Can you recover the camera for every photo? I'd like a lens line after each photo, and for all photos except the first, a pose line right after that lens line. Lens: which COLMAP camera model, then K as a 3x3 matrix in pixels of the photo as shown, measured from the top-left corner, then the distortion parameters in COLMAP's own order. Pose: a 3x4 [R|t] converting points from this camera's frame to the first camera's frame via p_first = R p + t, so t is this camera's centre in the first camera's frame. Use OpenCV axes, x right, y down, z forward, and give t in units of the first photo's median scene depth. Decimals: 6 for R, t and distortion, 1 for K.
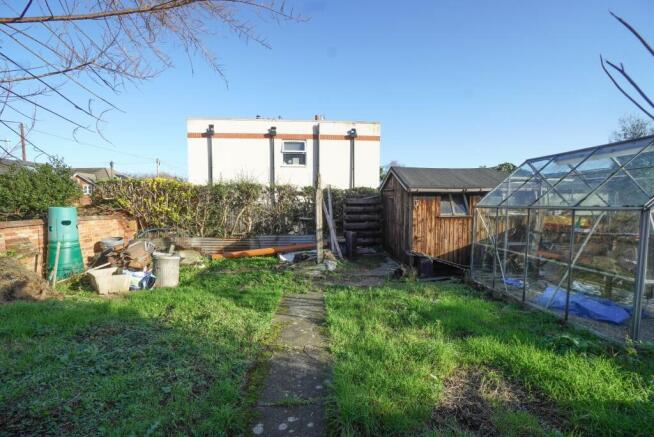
lens RADIAL K [[292.9, 0, 328.1], [0, 292.9, 218.3], [0, 0, 1]] dist [-0.000706, -0.000104]
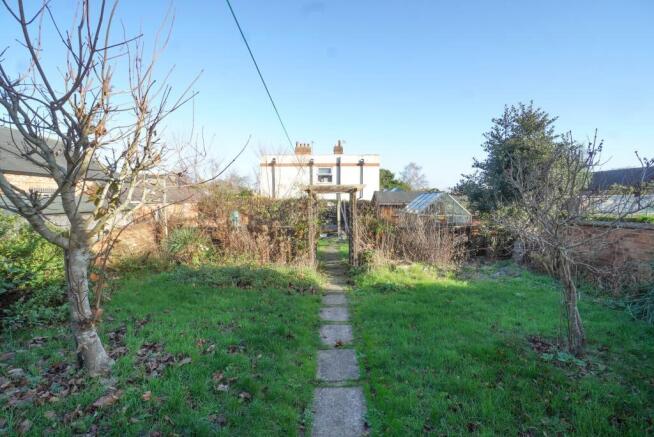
lens RADIAL K [[292.9, 0, 327.5], [0, 292.9, 217.4], [0, 0, 1]] dist [-0.000706, -0.000104]
pose [[0.996454, 0.003929, -0.084053, 0.034928], [-0.003590, 0.999985, 0.004186, 0.001381], [0.084068, -0.003870, 0.996452, -0.598823]]
